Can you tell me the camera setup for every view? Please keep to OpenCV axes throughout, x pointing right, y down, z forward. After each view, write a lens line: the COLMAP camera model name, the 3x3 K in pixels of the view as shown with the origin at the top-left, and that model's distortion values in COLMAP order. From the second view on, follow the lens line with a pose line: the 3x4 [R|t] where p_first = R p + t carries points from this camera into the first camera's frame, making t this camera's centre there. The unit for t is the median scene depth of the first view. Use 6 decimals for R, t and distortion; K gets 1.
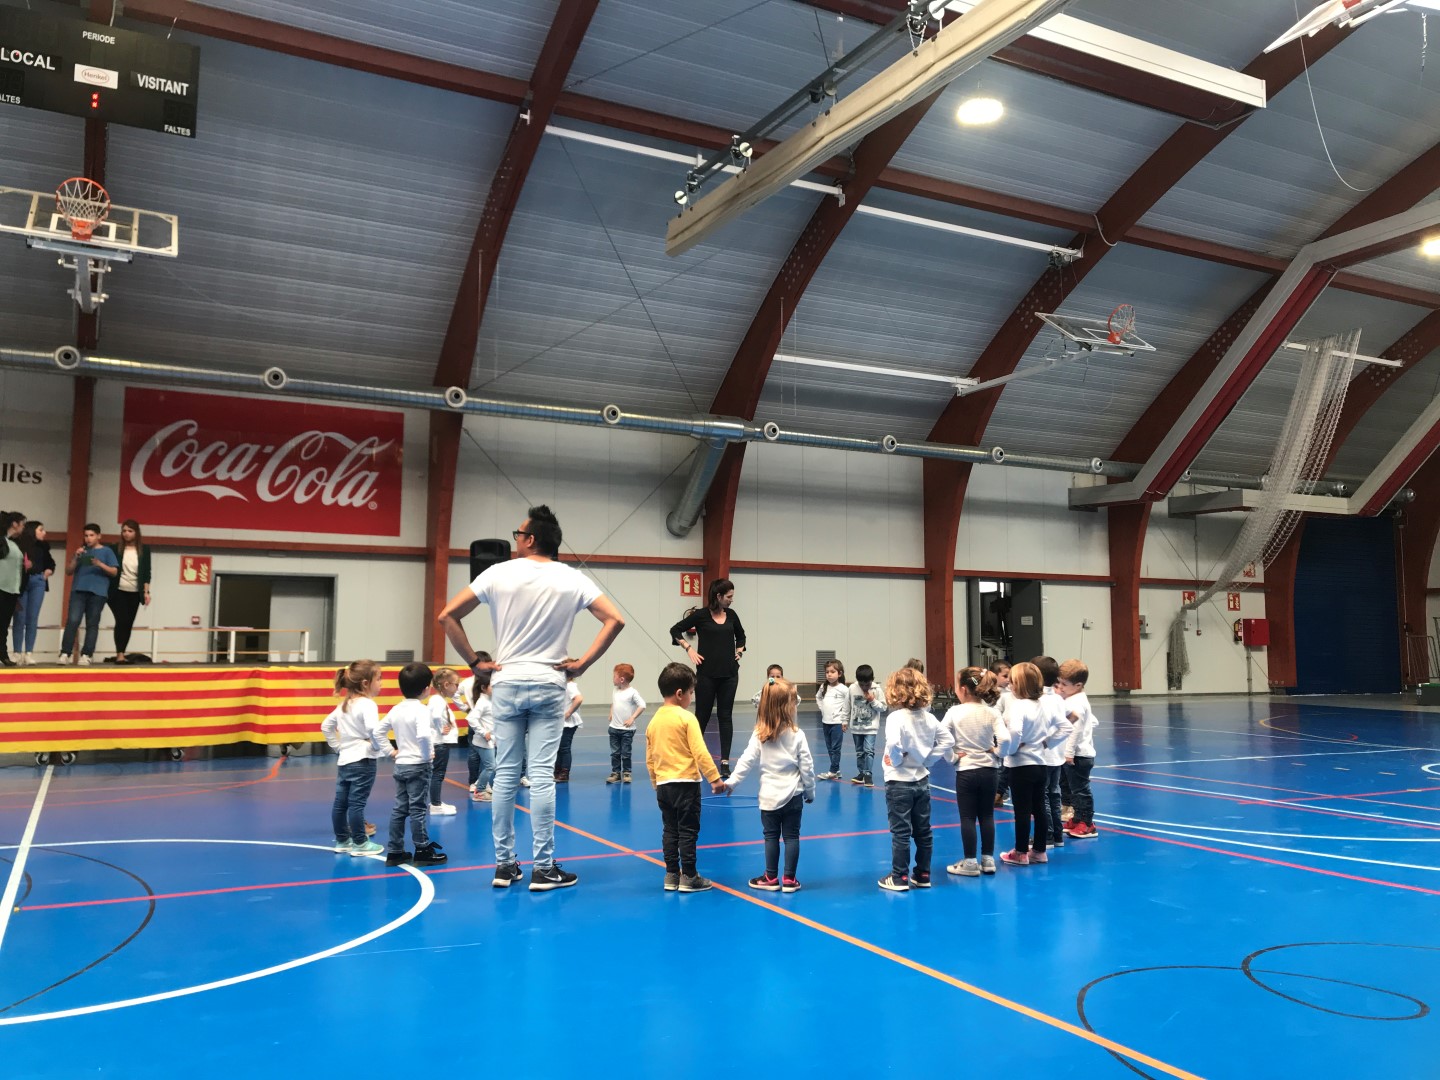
lens RADIAL K [[1199.0, 0, 724.0], [0, 1199.0, 584.4], [0, 0, 1]] dist [0.008715, 0.020454]
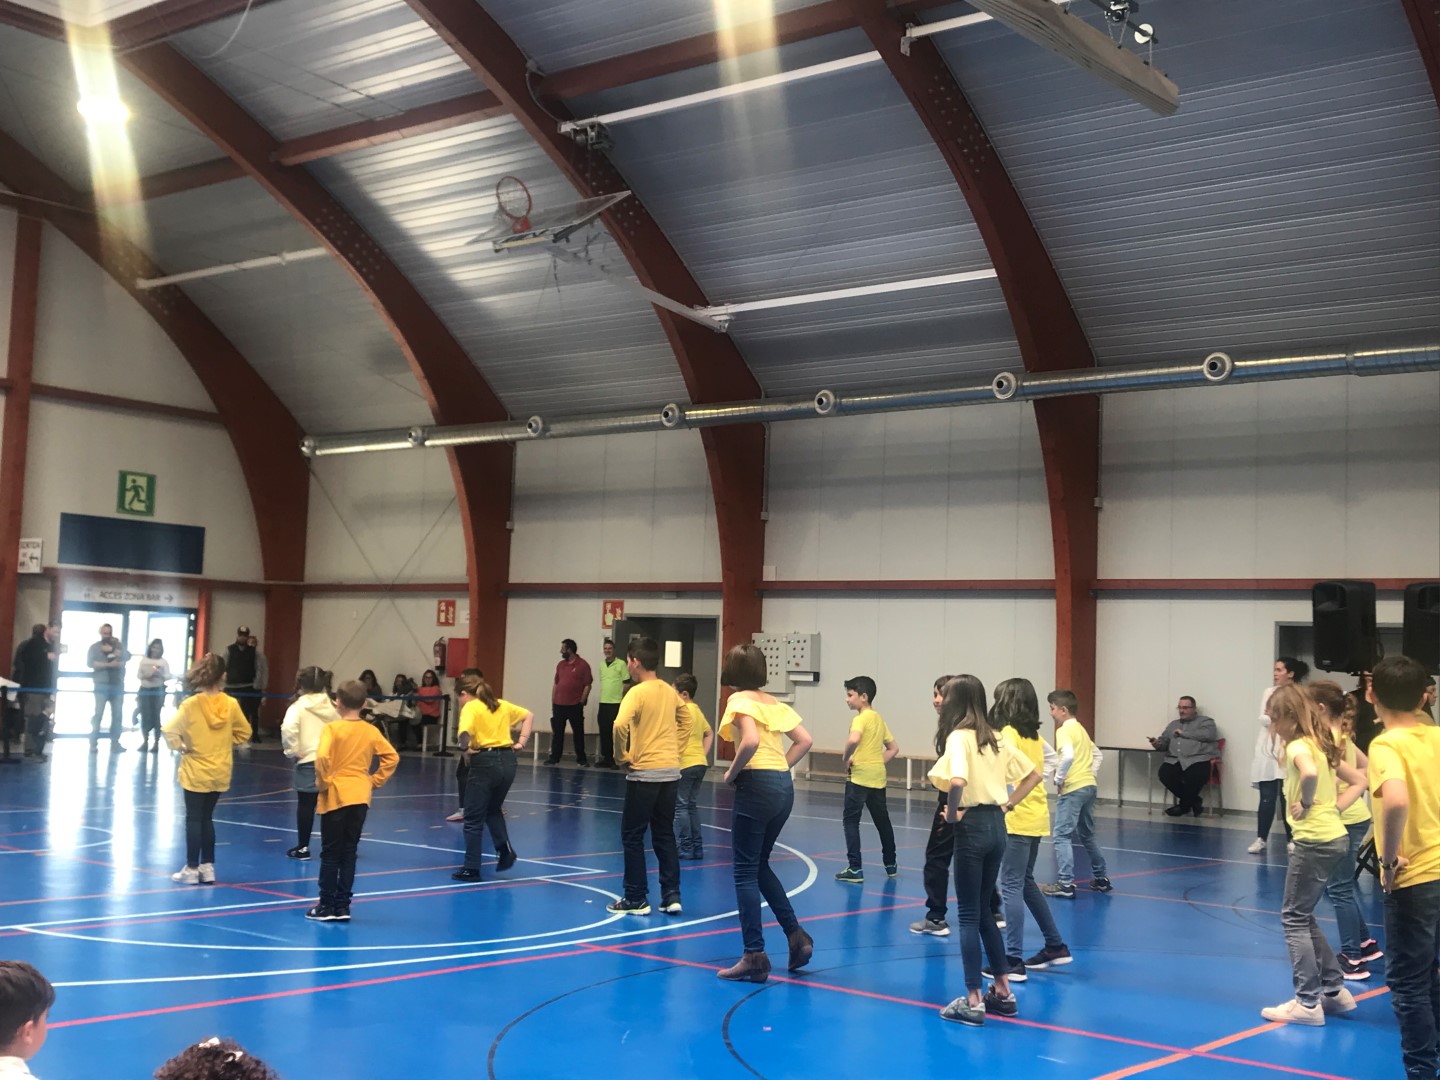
lens RADIAL K [[1784.9, 0, 718.6], [0, 1784.9, 479.1], [0, 0, 1]] dist [0.223966, -1.078850]
pose [[0.372927, -0.097668, -0.922706, 0.686607], [0.002759, 0.994557, -0.104158, 0.021922], [0.927857, 0.036297, 0.371166, 0.363861]]
